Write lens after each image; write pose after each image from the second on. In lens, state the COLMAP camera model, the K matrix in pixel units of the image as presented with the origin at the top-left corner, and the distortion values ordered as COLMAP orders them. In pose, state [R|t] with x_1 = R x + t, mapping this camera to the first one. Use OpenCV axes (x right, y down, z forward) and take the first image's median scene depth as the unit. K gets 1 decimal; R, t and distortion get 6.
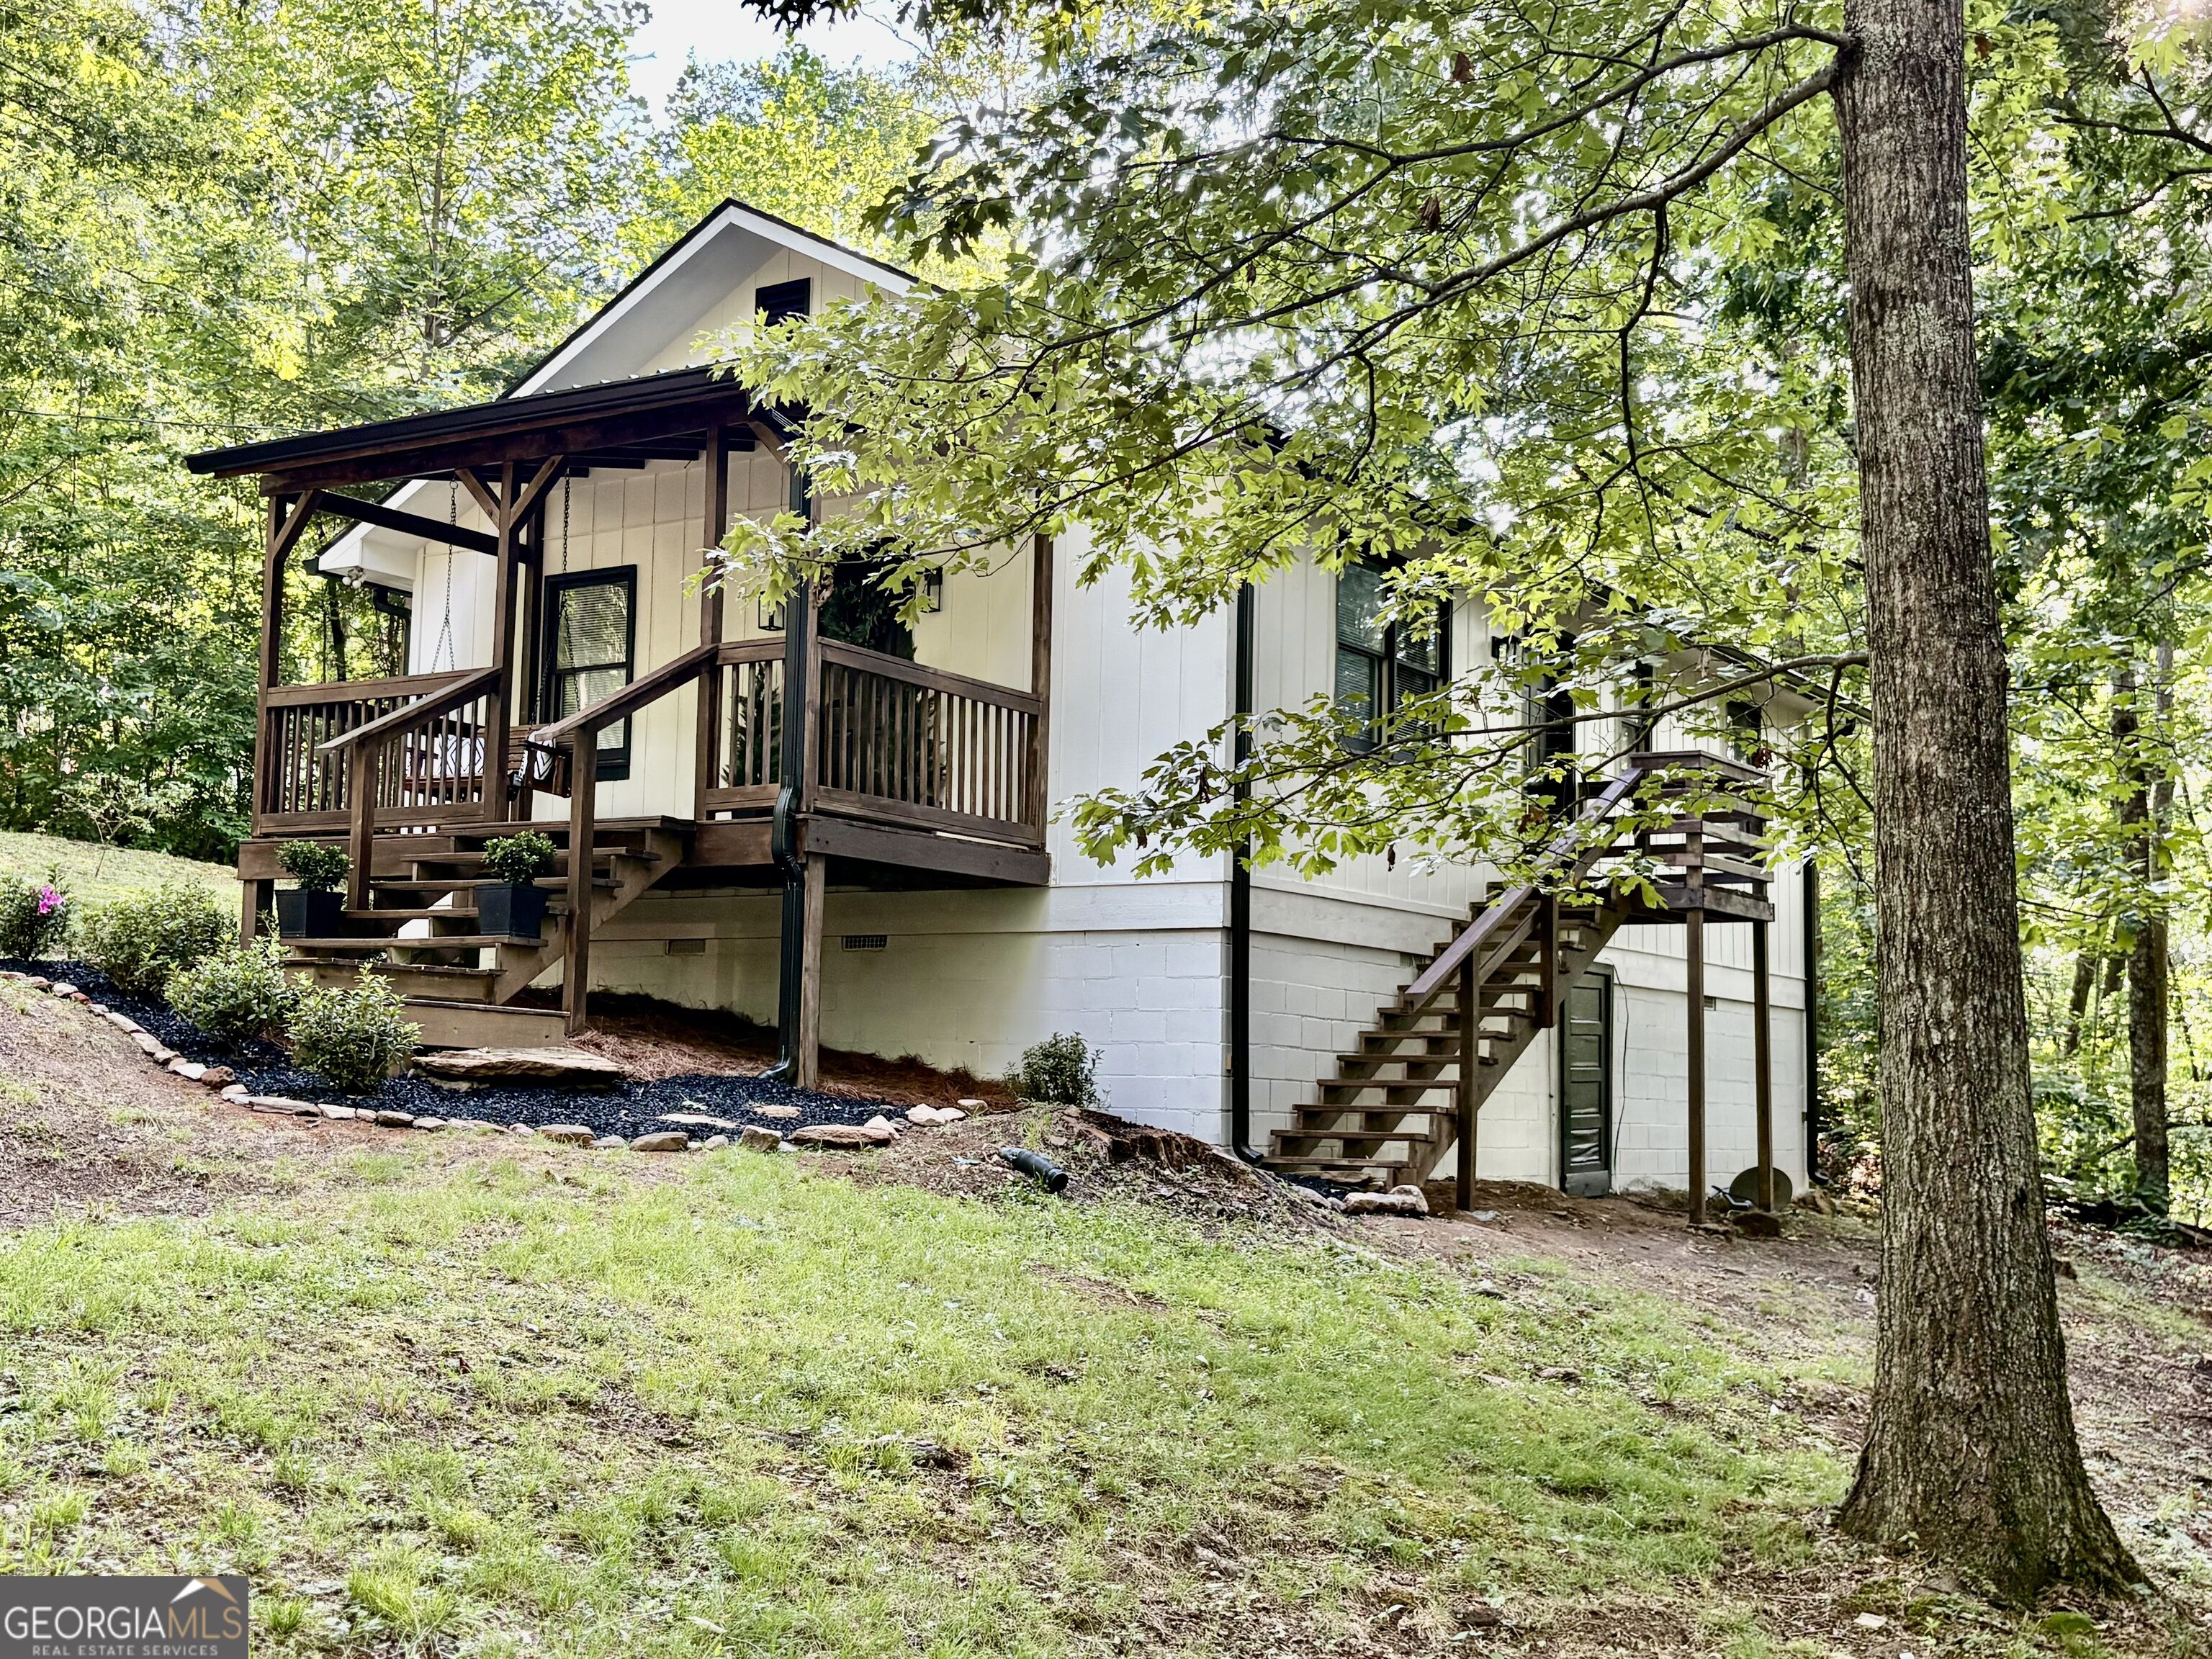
lens RADIAL K [[2568.1, 0, 1094.0], [0, 2568.1, 831.7], [0, 0, 1]] dist [0.024202, 0.000000]
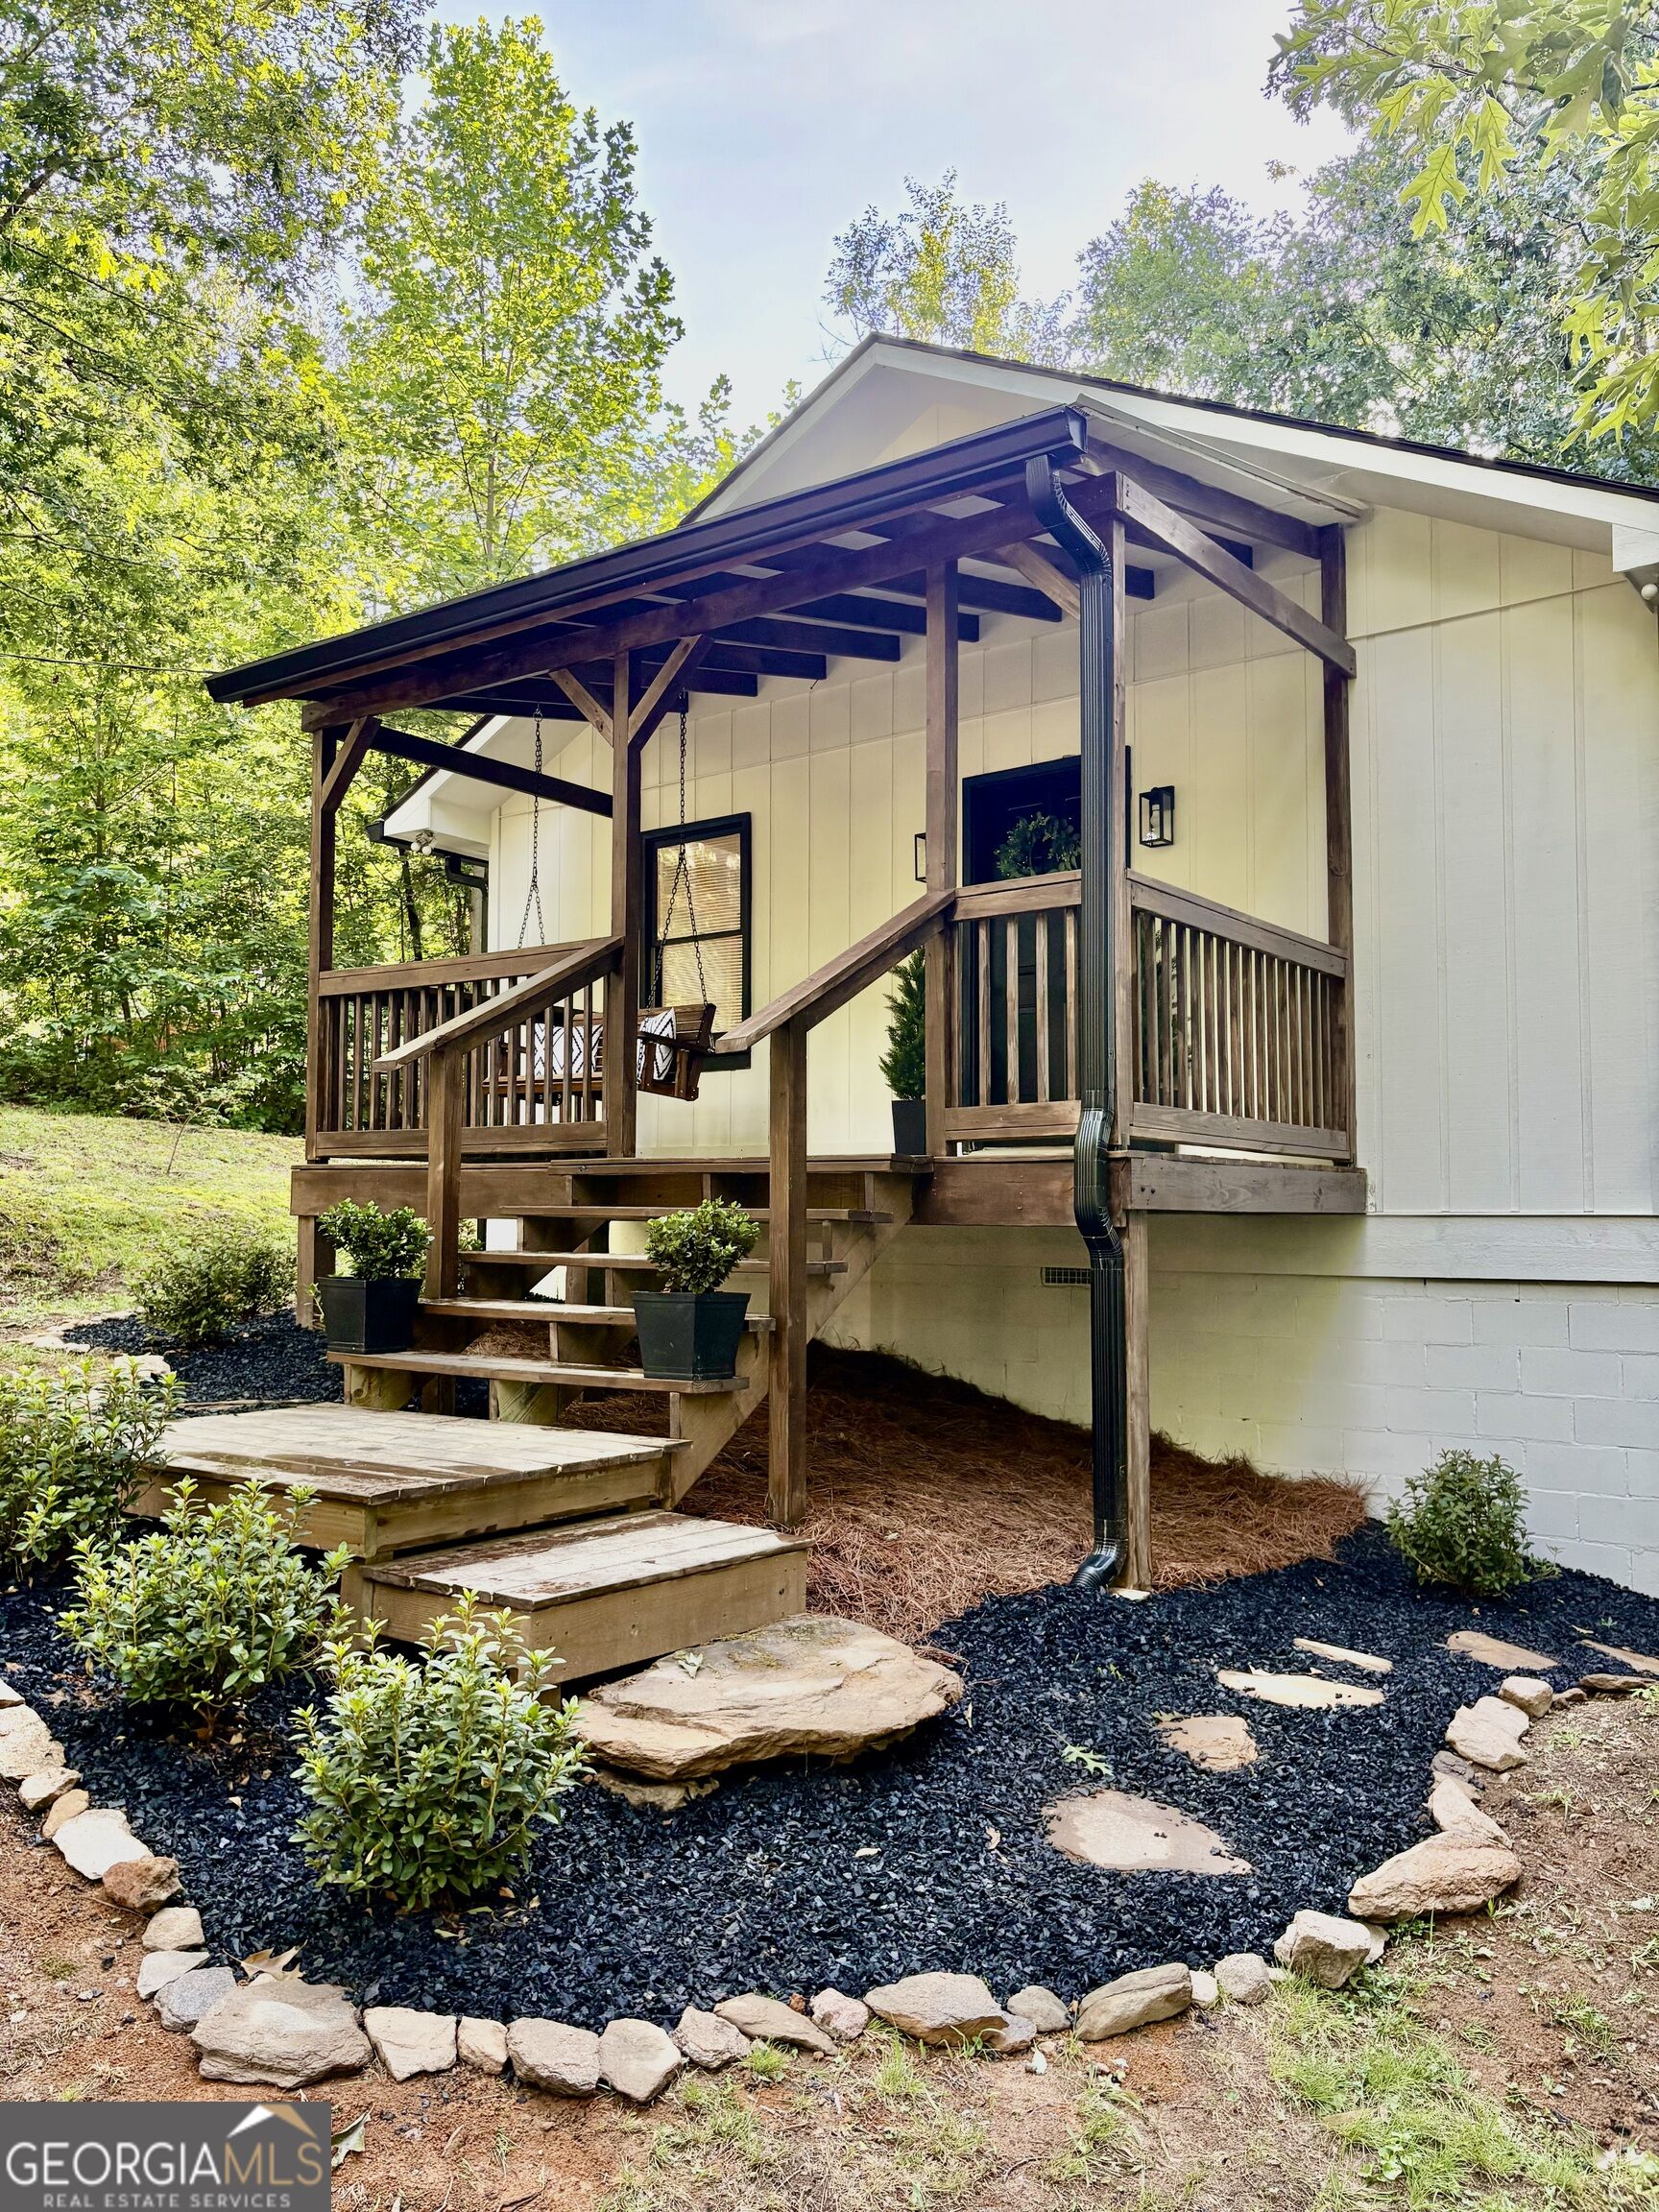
lens RADIAL K [[1789.8, 0, 847.3], [0, 1789.8, 1104.0], [0, 0, 1]] dist [0.007850, 0.003610]
pose [[0.998312, -0.022597, -0.053504, -0.121484], [0.024136, 0.999308, 0.028305, -0.025227], [0.052828, -0.029549, 0.998166, 0.426417]]
